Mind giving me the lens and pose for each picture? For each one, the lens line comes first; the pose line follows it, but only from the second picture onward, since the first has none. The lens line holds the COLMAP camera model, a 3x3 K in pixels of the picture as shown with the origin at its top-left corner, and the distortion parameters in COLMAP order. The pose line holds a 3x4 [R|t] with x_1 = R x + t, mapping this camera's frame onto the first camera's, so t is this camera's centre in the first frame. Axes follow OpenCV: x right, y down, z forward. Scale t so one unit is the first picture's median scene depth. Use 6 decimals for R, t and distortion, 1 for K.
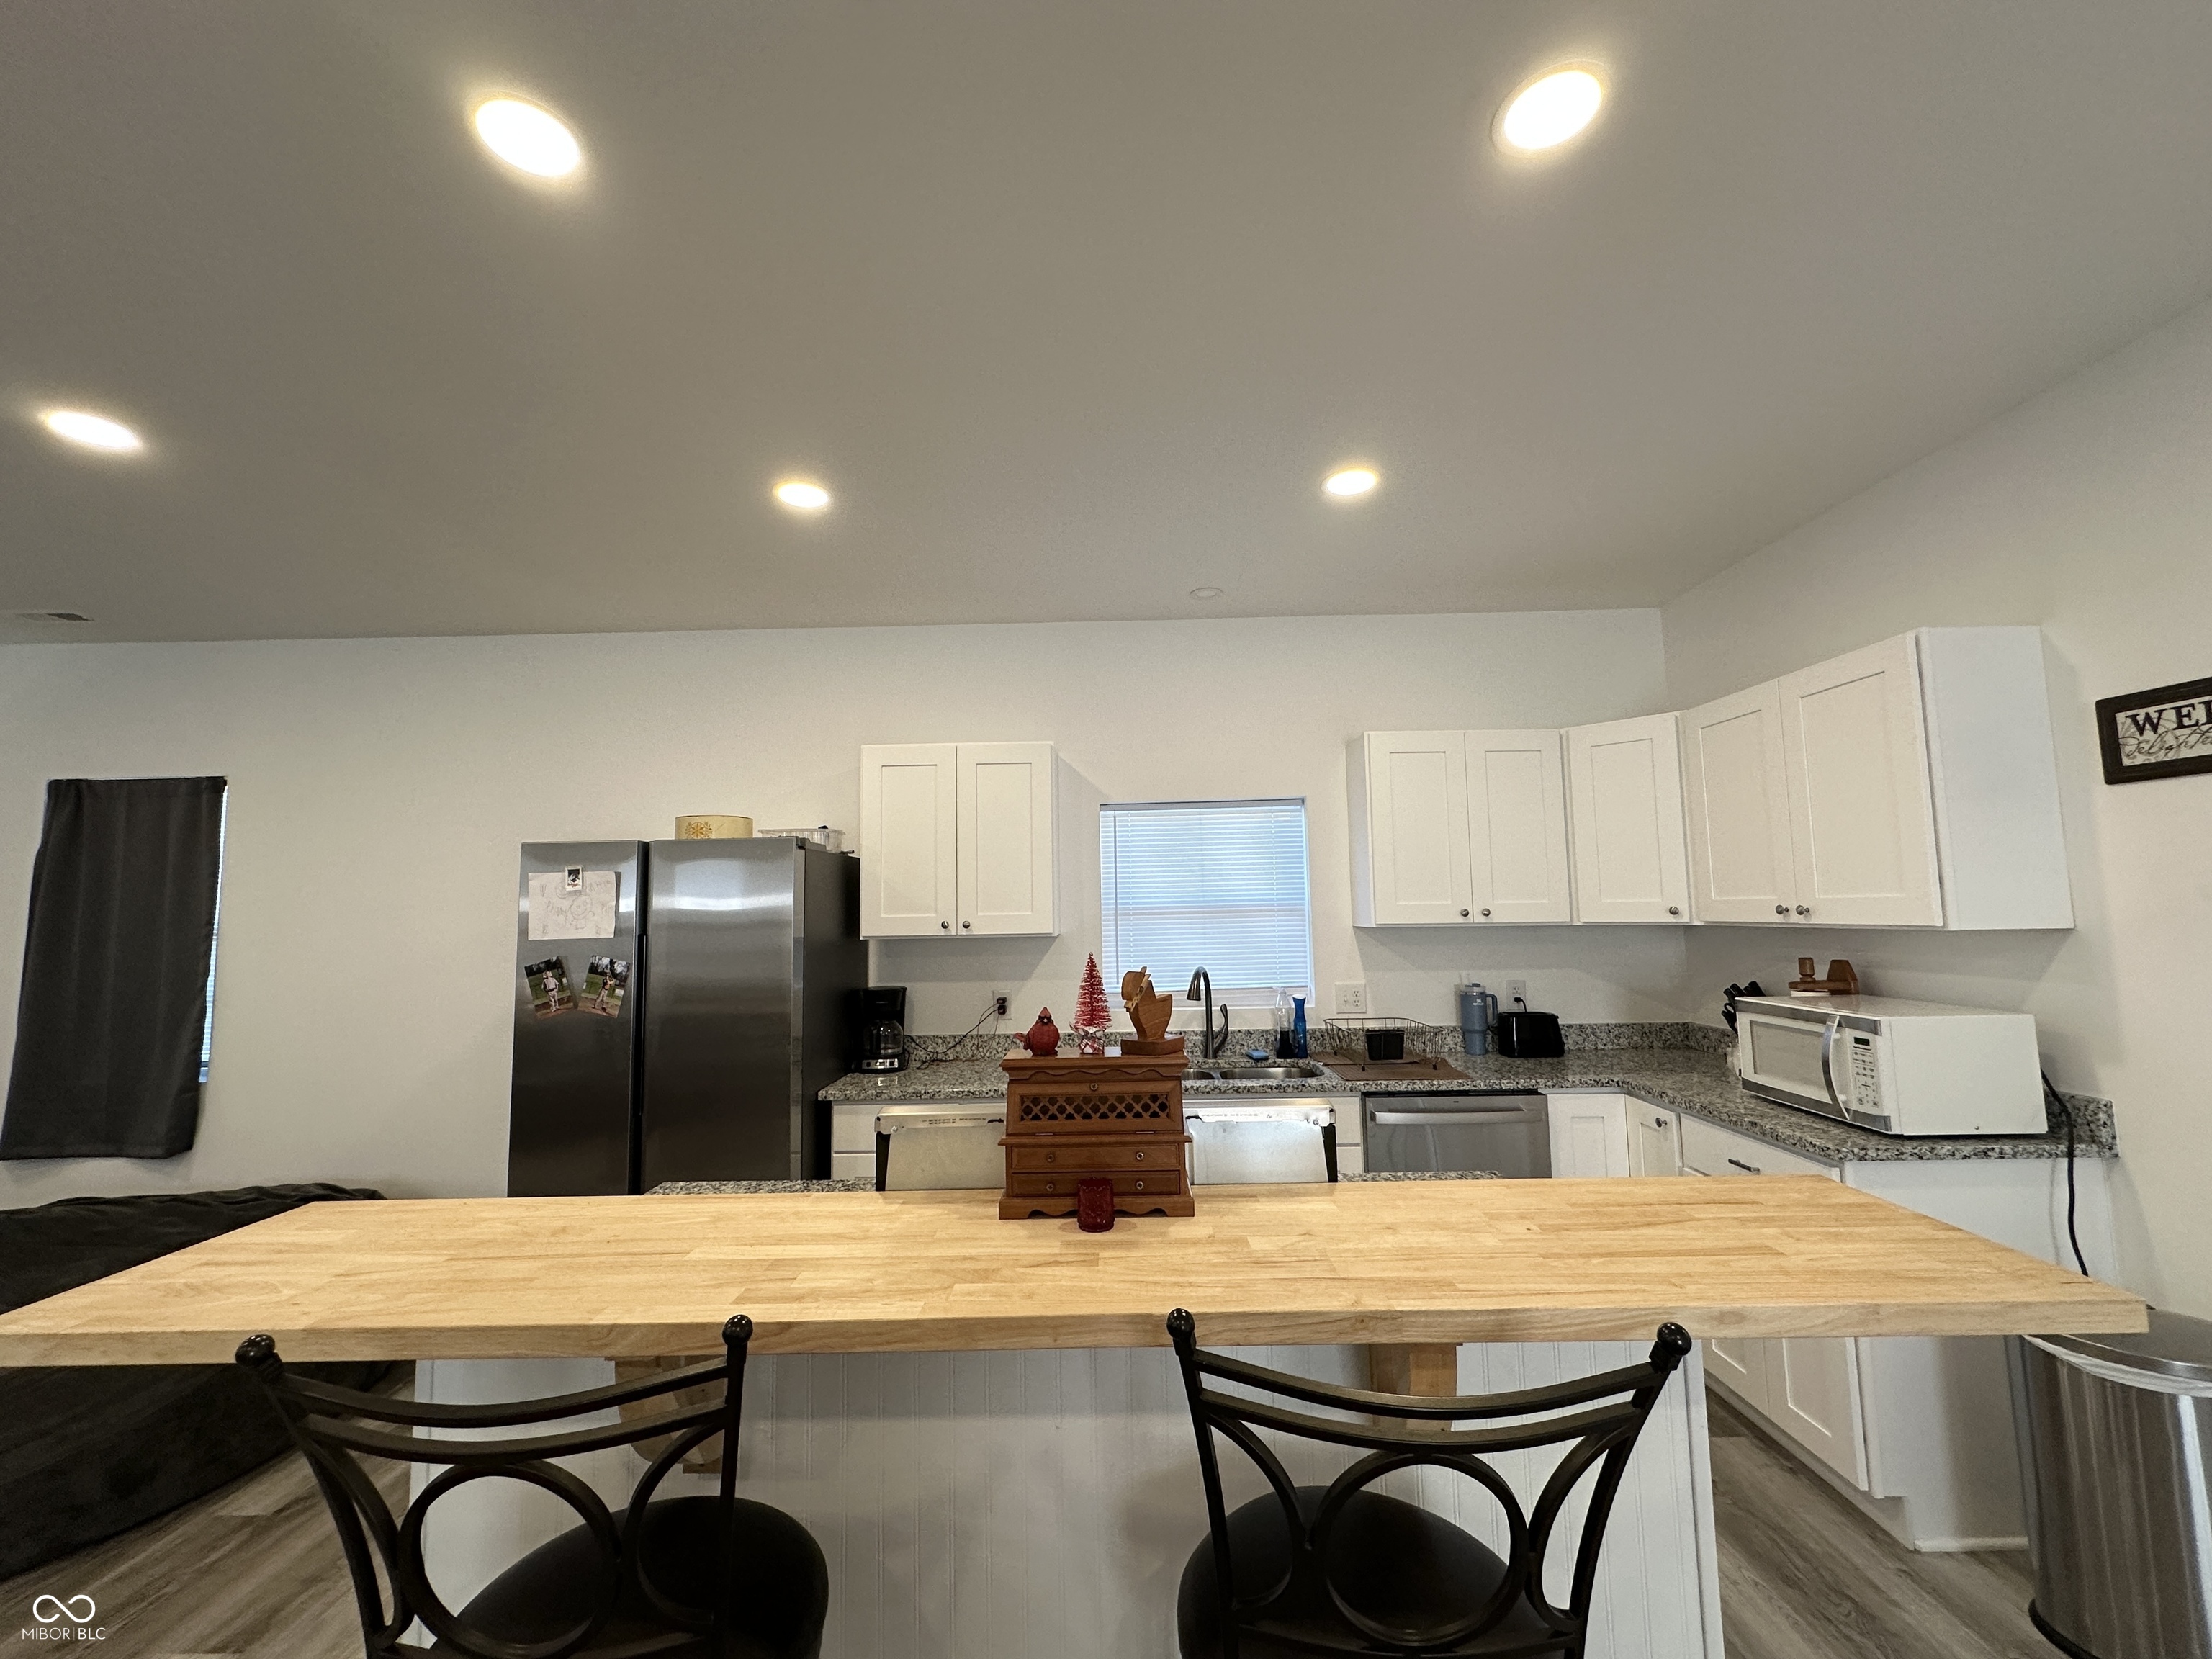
lens RADIAL K [[880.7, 0, 1101.8], [0, 880.7, 833.6], [0, 0, 1]] dist [-0.002666, -0.000338]
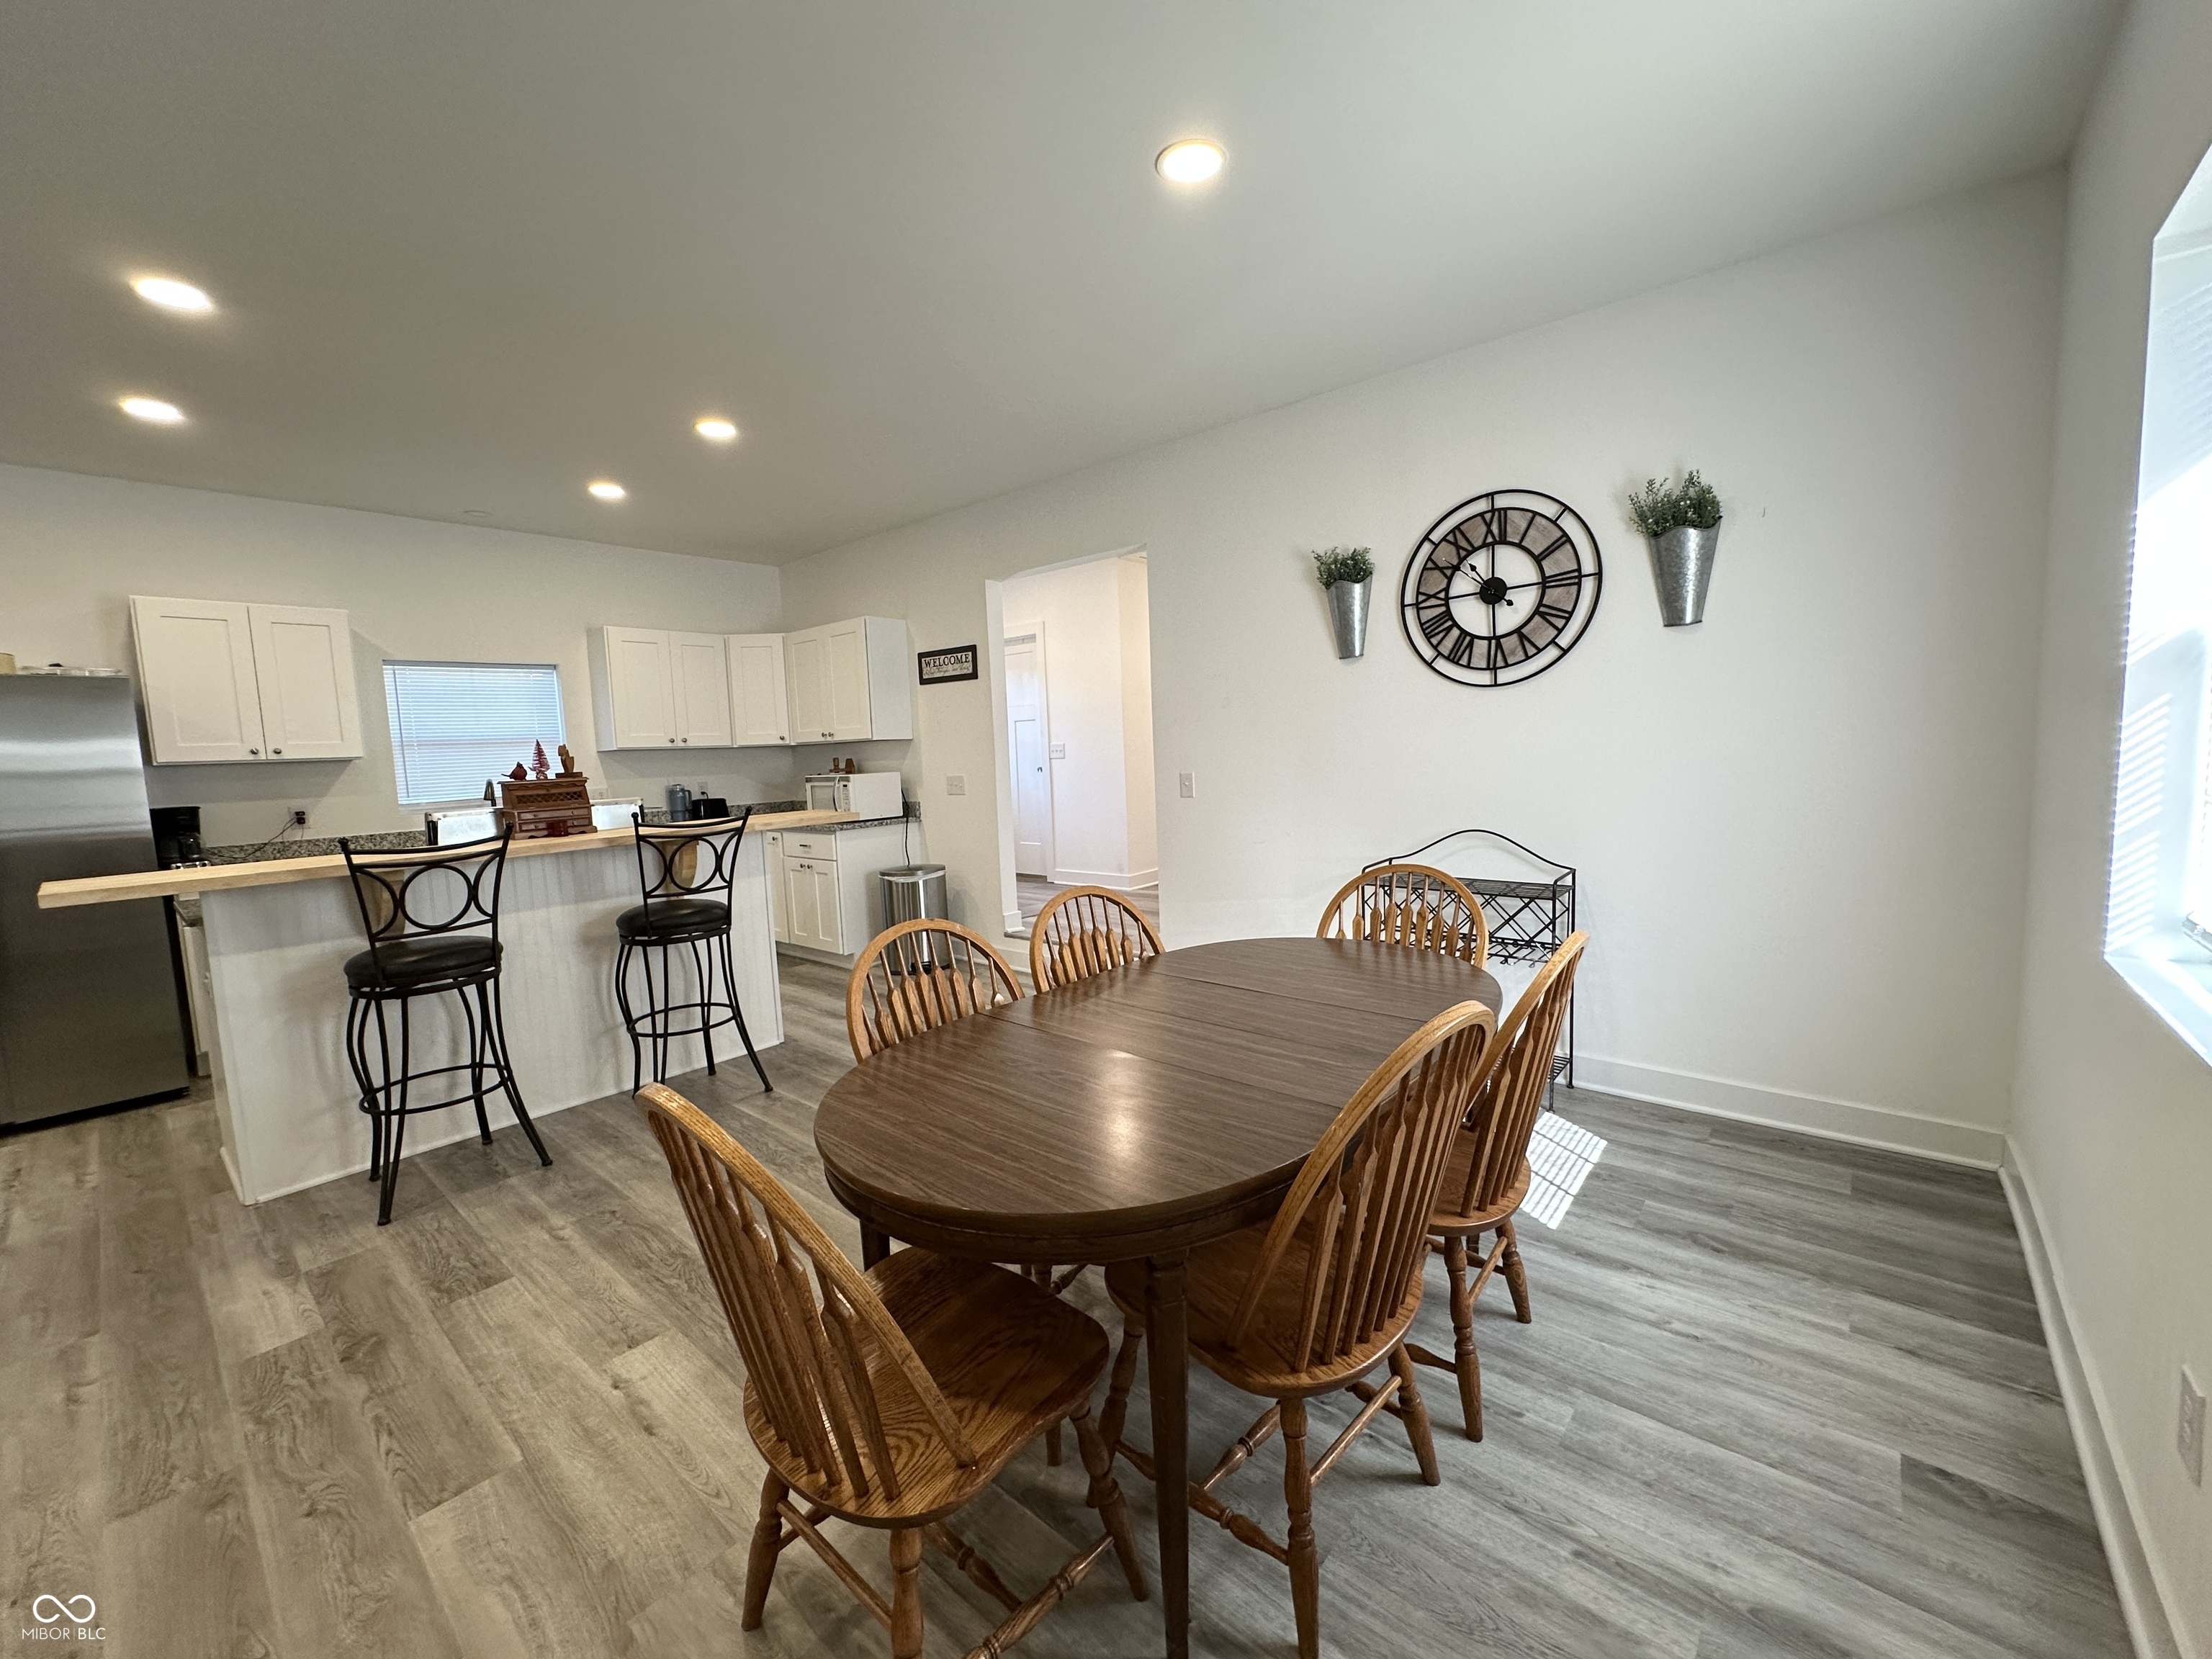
lens RADIAL K [[880.7, 0, 1098.9], [0, 880.7, 828.3], [0, 0, 1]] dist [-0.002666, -0.000338]
pose [[0.641316, -0.078766, 0.763223, -0.470273], [-0.038229, 0.990201, 0.134314, -0.002785], [-0.766324, -0.115315, 0.632021, -0.925387]]
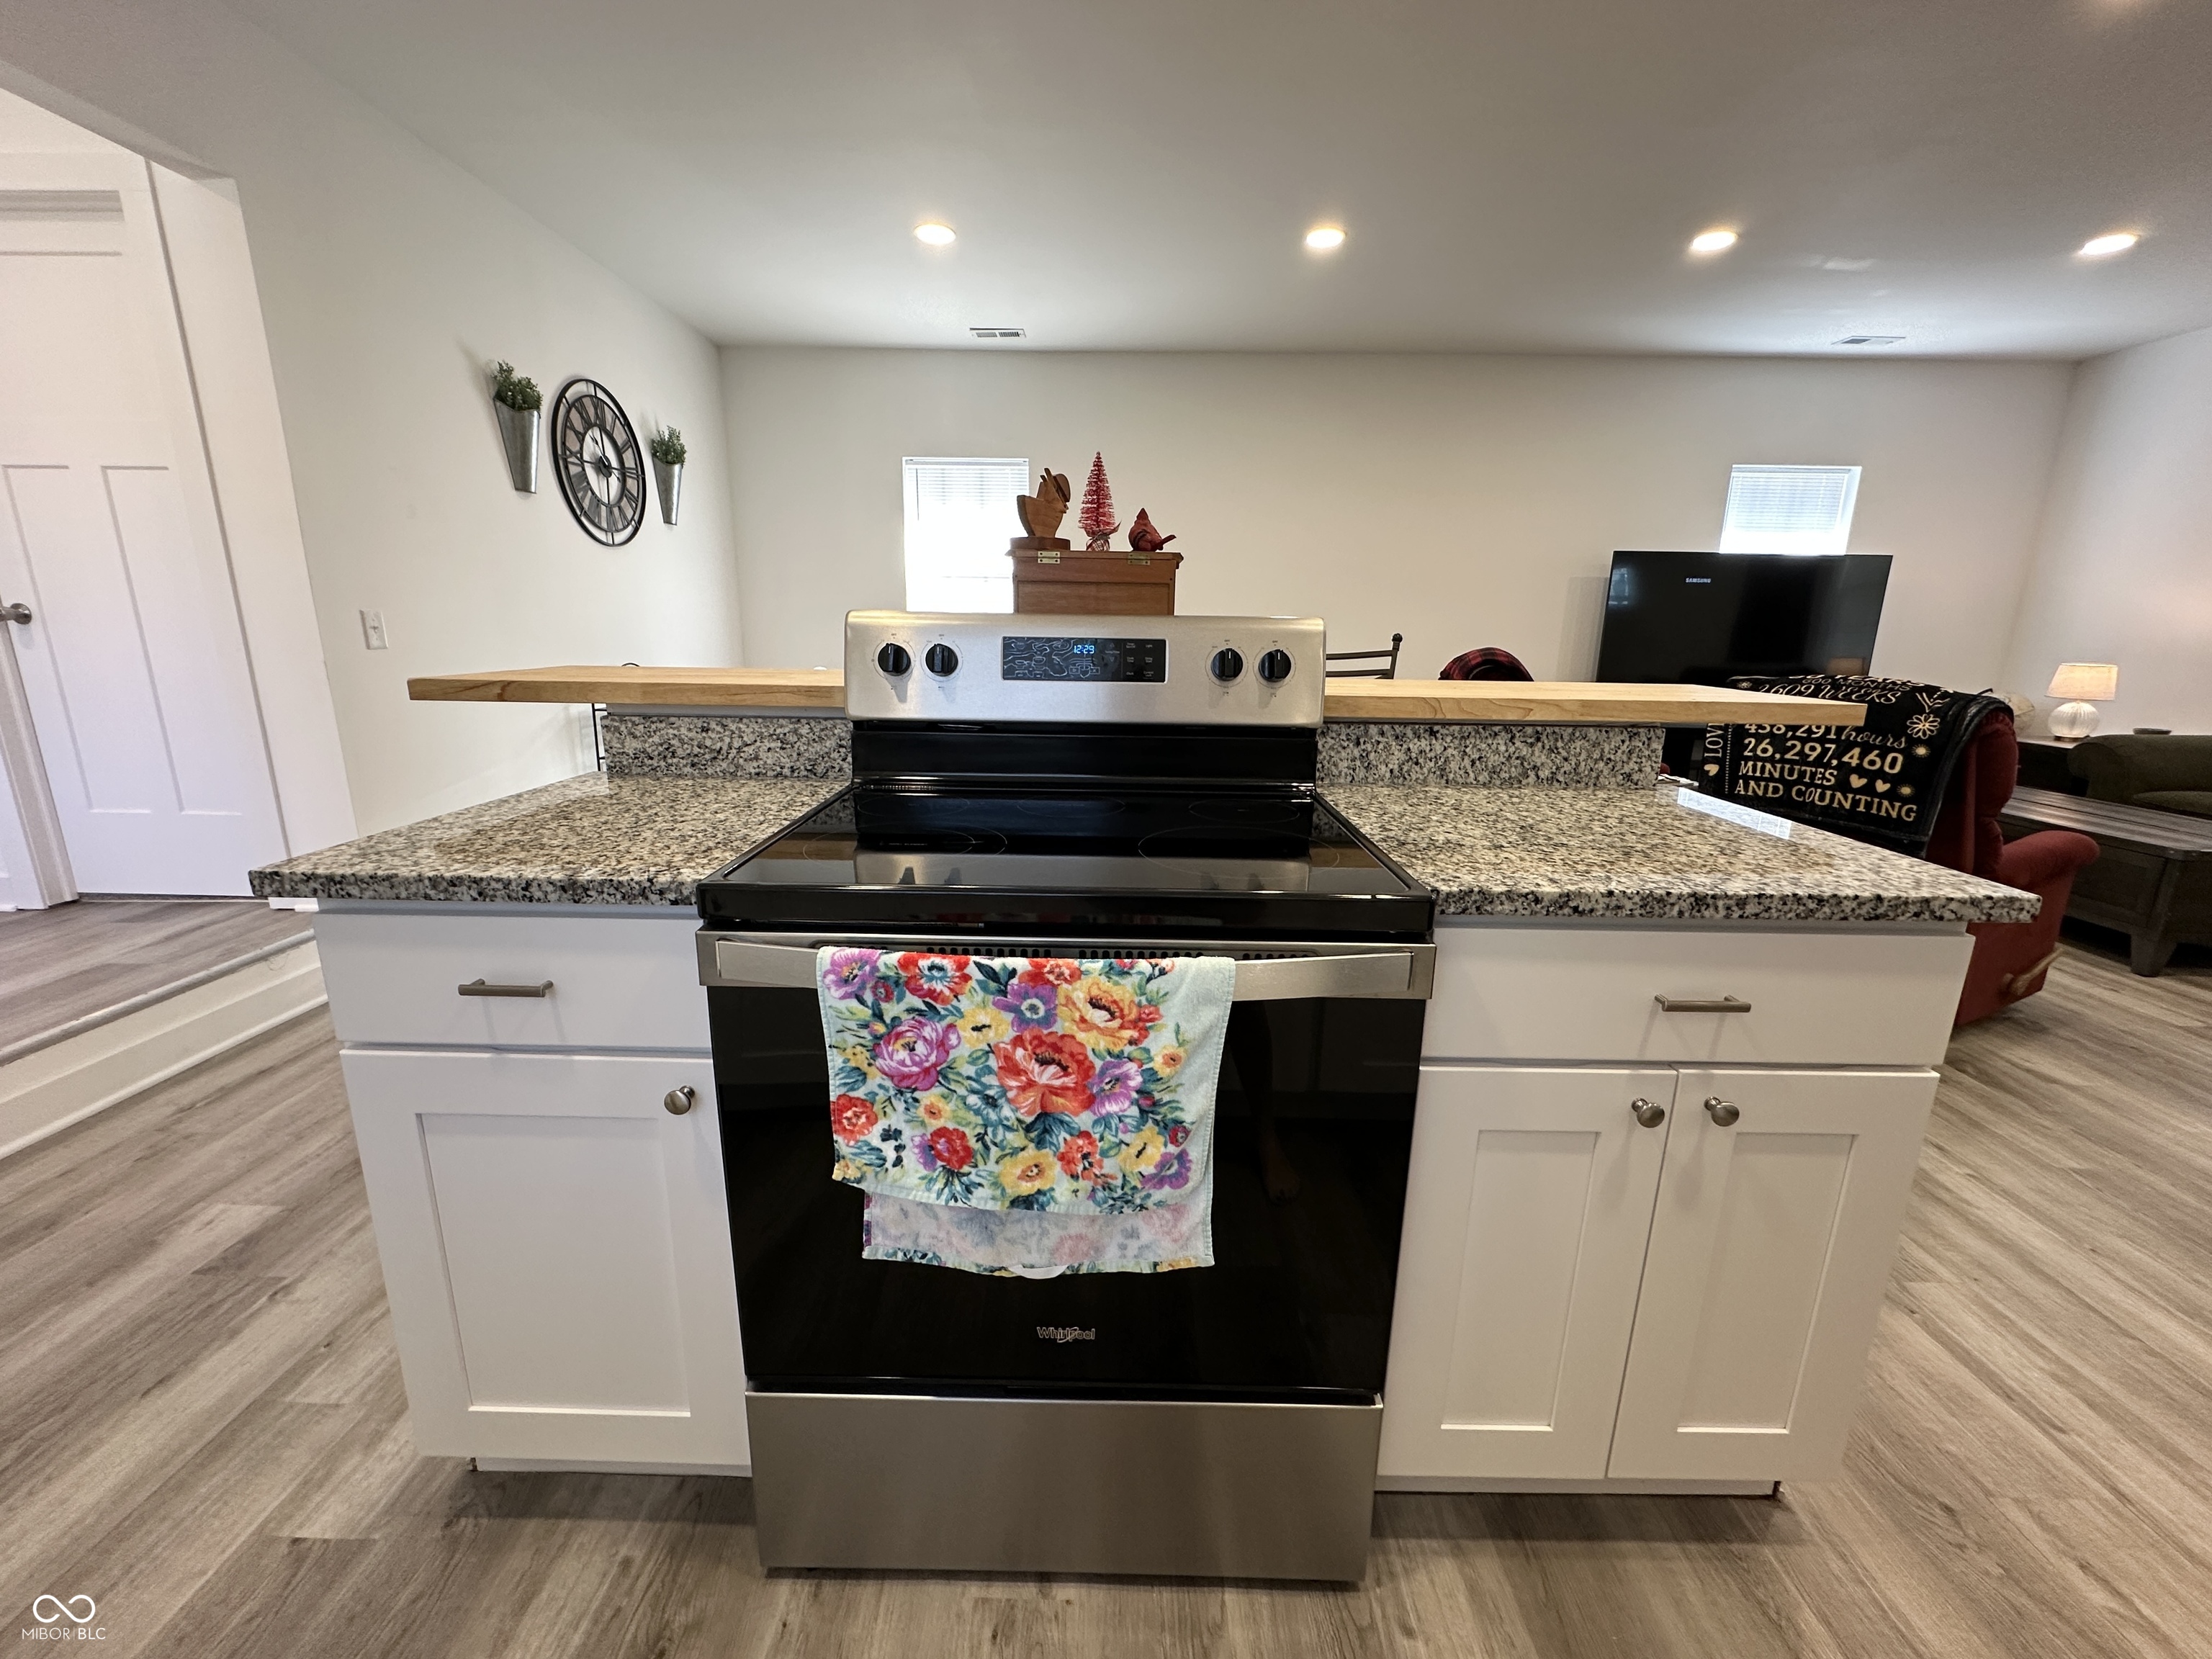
lens RADIAL K [[880.7, 0, 1101.0], [0, 880.7, 831.3], [0, 0, 1]] dist [-0.002666, -0.000338]
pose [[-0.999992, 0.003801, 0.001359, -0.003902], [0.003959, 0.989320, 0.145708, 0.222043], [-0.000791, 0.145712, -0.989327, 1.091108]]
